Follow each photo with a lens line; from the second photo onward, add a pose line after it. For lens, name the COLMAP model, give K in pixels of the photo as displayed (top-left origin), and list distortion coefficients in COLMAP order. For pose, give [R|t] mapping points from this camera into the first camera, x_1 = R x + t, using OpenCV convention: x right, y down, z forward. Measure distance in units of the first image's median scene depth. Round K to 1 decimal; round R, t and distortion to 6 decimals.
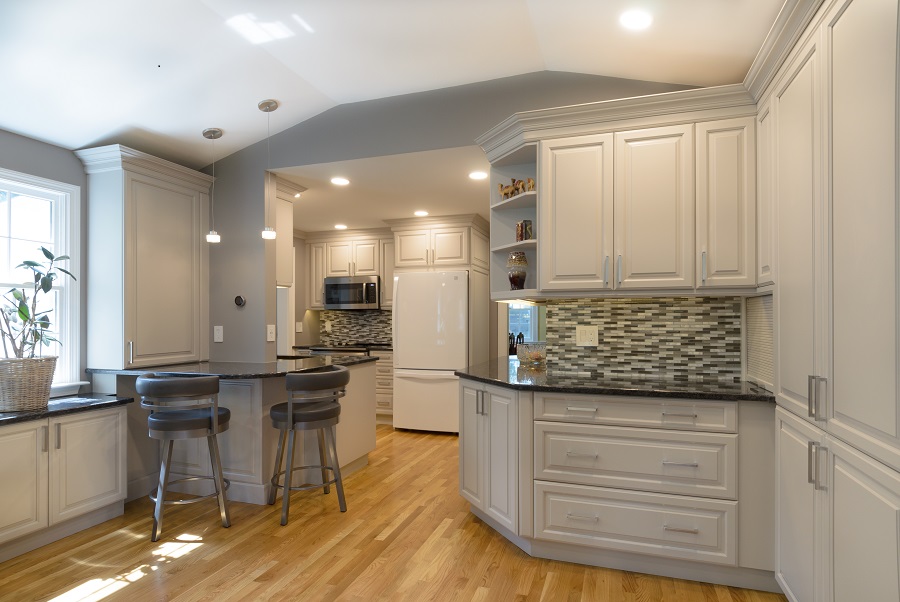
lens RADIAL K [[478.9, 0, 463.7], [0, 478.9, 309.0], [0, 0, 1]] dist [-0.003400, -0.000852]
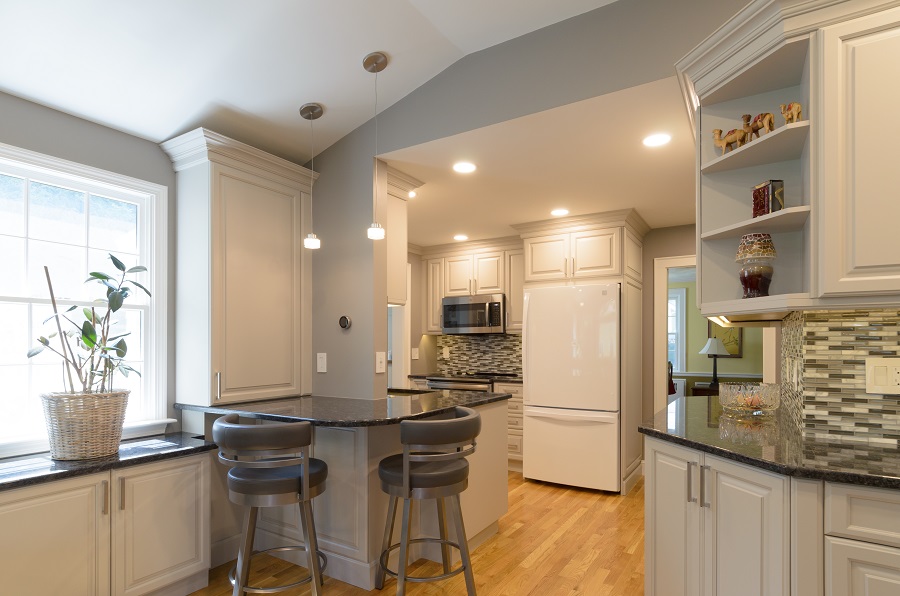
lens RADIAL K [[472.2, 0, 449.5], [0, 472.2, 303.6], [0, 0, 1]] dist [-0.001748, -0.000678]
pose [[0.966230, -0.019768, -0.256923, -0.101953], [0.002886, 0.997821, -0.065923, 0.005273], [0.257666, 0.062955, 0.964181, 0.306491]]
